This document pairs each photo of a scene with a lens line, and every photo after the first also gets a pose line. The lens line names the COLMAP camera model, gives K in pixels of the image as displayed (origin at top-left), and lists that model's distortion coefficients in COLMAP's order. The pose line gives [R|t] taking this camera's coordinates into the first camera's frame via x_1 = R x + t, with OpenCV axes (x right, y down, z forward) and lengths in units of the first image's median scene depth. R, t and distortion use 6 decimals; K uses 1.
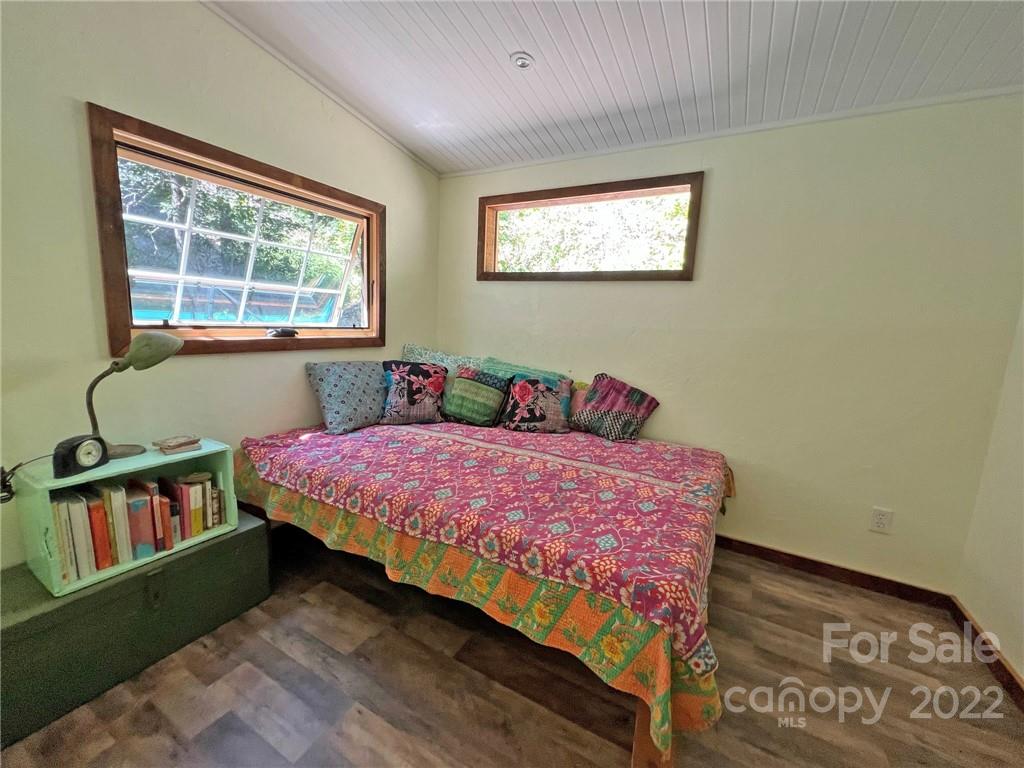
lens RADIAL K [[411.6, 0, 513.0], [0, 411.6, 381.7], [0, 0, 1]] dist [0.000246, 0.001160]
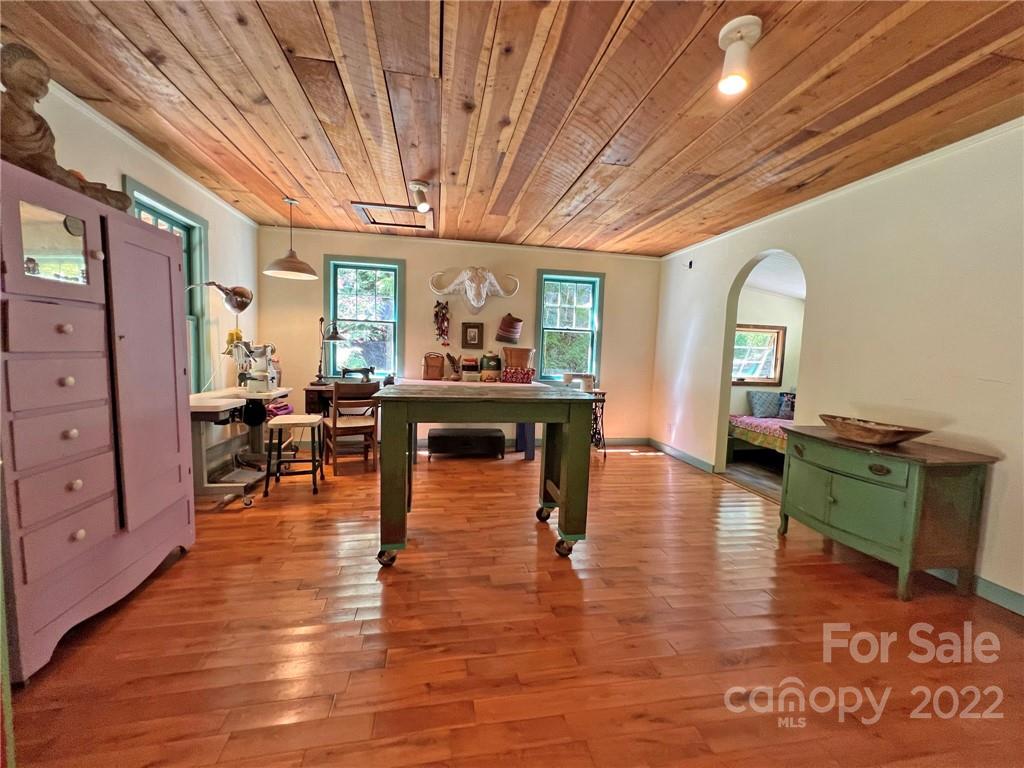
lens RADIAL K [[411.6, 0, 512.4], [0, 411.6, 385.4], [0, 0, 1]] dist [0.000246, 0.001160]
pose [[0.638086, 0.036681, -0.769091, 0.559403], [-0.116182, 0.992015, -0.049078, 0.220860], [0.761150, 0.120670, 0.637252, -1.806785]]
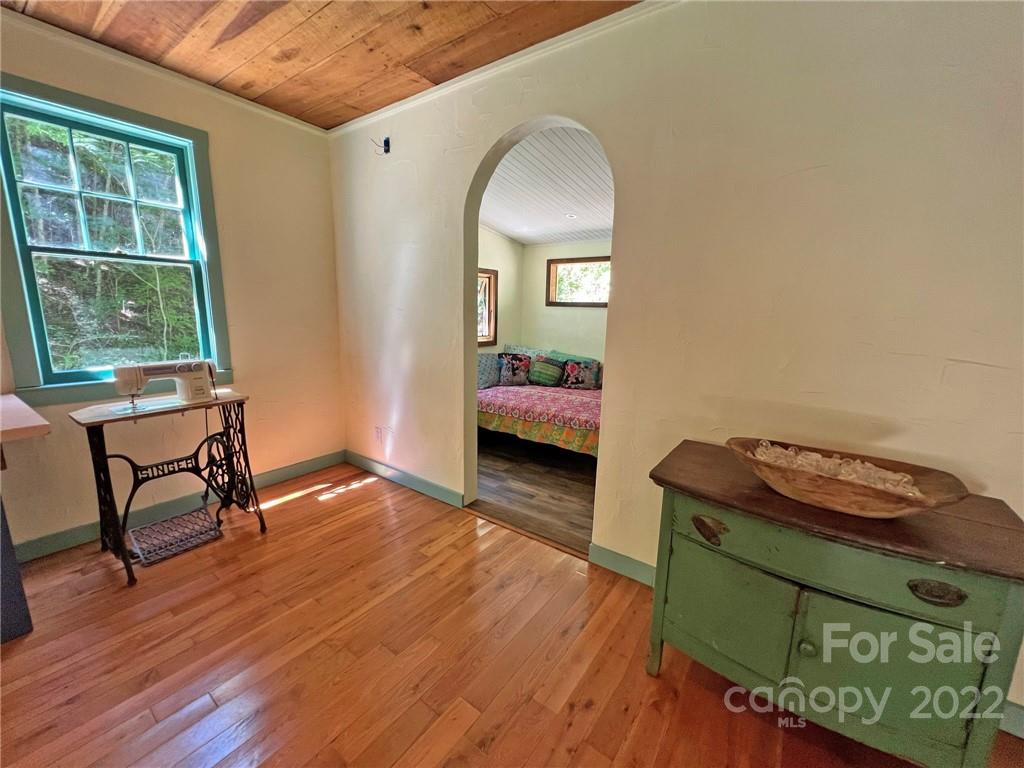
lens RADIAL K [[411.6, 0, 509.0], [0, 411.6, 386.9], [0, 0, 1]] dist [0.000246, 0.001160]
pose [[0.991047, -0.003633, -0.133463, -0.012787], [0.008765, 0.999244, 0.037885, 0.036912], [0.133225, -0.038715, 0.990329, -0.967010]]
